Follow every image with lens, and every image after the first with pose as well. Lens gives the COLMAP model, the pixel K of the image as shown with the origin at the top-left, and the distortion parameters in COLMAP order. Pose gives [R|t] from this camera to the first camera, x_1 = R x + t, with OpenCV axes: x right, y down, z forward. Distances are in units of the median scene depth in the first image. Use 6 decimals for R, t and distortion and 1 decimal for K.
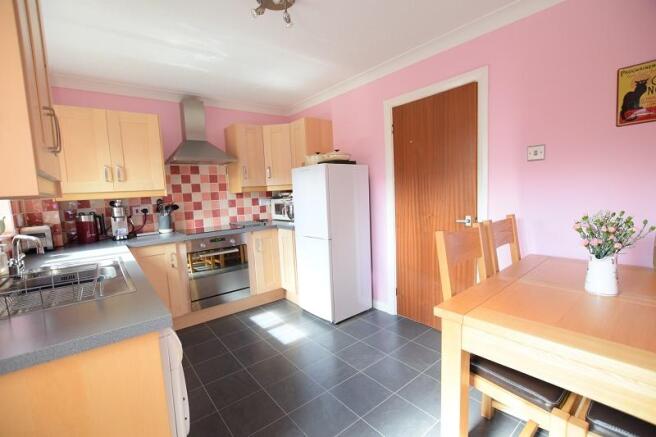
lens RADIAL K [[290.8, 0, 327.7], [0, 290.8, 221.0], [0, 0, 1]] dist [-0.022916, 0.002889]
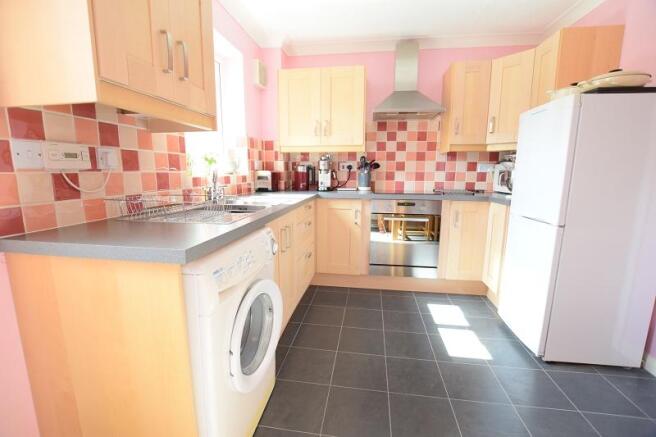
lens RADIAL K [[290.8, 0, 328.6], [0, 290.8, 219.3], [0, 0, 1]] dist [-0.022916, 0.002889]
pose [[0.683723, 0.168284, -0.710073, 0.080310], [-0.110072, 0.985697, 0.127618, 0.022055], [0.721392, -0.009096, 0.692467, 0.207168]]
